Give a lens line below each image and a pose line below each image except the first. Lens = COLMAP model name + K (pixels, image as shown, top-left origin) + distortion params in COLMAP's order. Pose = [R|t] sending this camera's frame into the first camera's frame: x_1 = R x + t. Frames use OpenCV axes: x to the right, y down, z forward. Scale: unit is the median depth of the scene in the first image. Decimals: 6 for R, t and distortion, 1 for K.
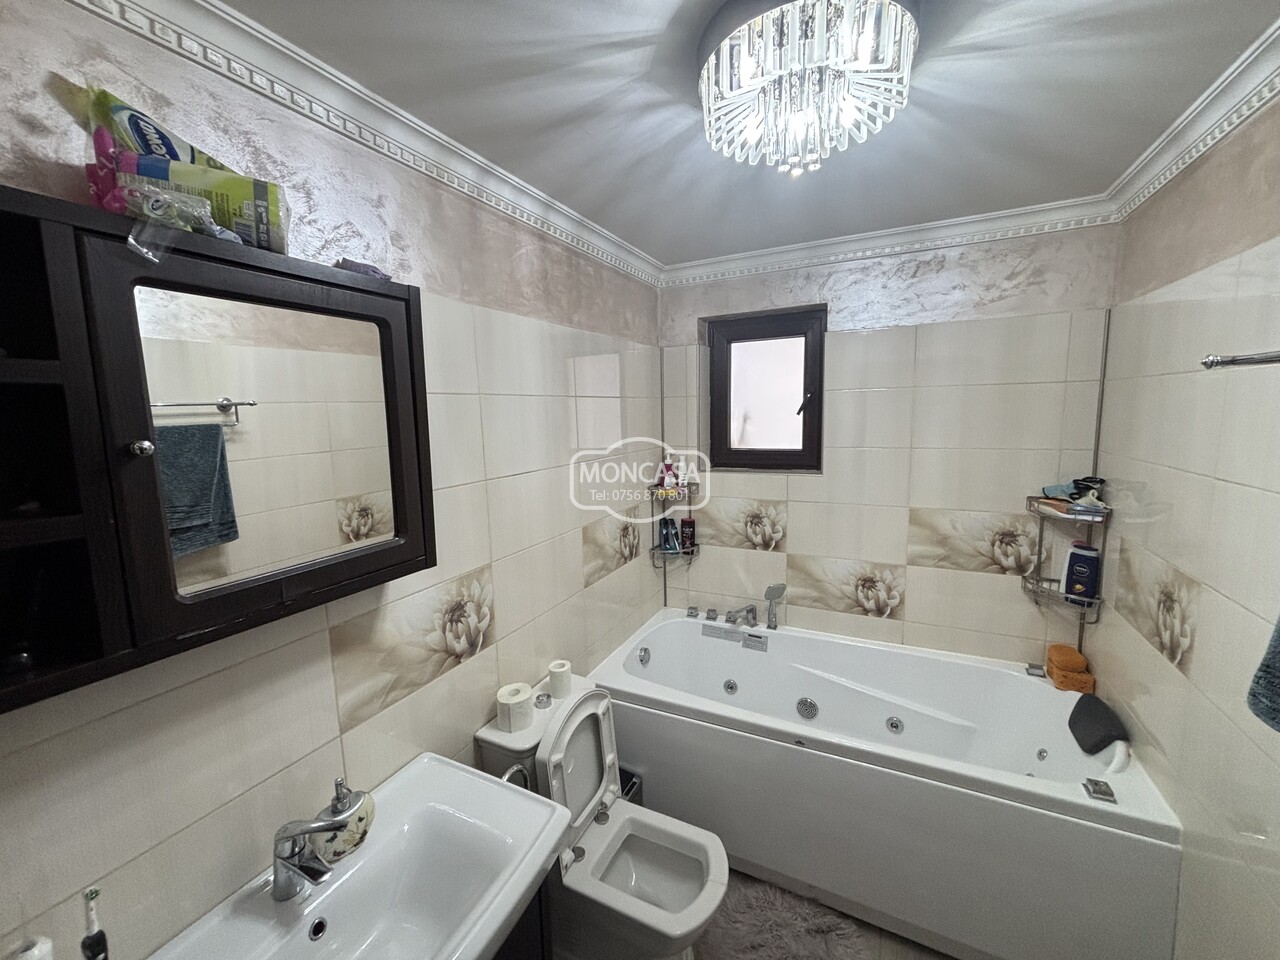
lens RADIAL K [[512.3, 0, 640.4], [0, 512.3, 476.7], [0, 0, 1]] dist [0.000447, 0.001231]
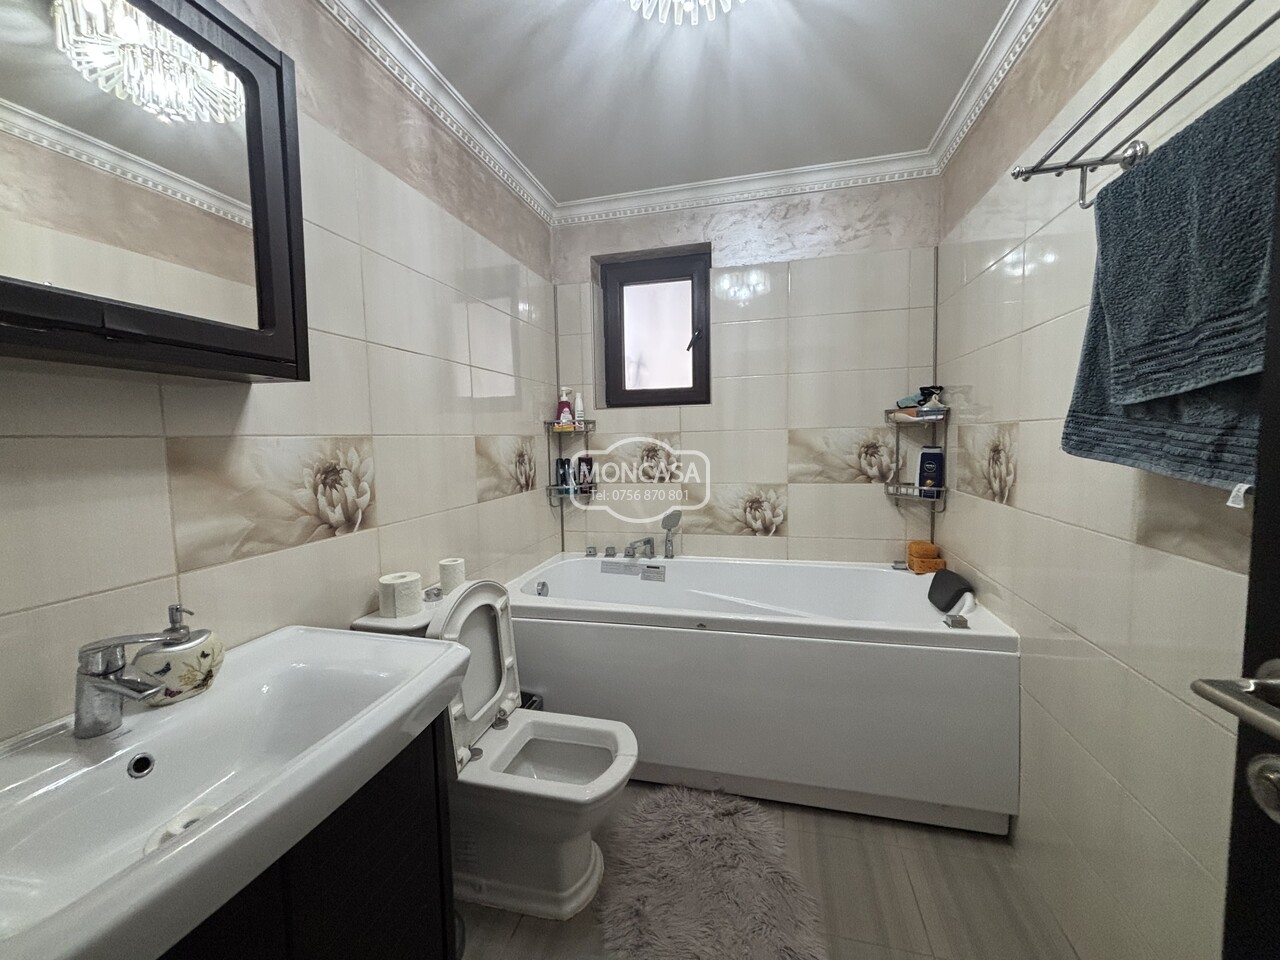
lens RADIAL K [[512.3, 0, 638.2], [0, 512.3, 476.9], [0, 0, 1]] dist [0.000447, 0.001231]
pose [[0.977649, -0.010927, 0.209957, -0.020454], [0.024162, 0.997871, -0.060576, 0.268176], [-0.208849, 0.064295, 0.975832, 0.018870]]
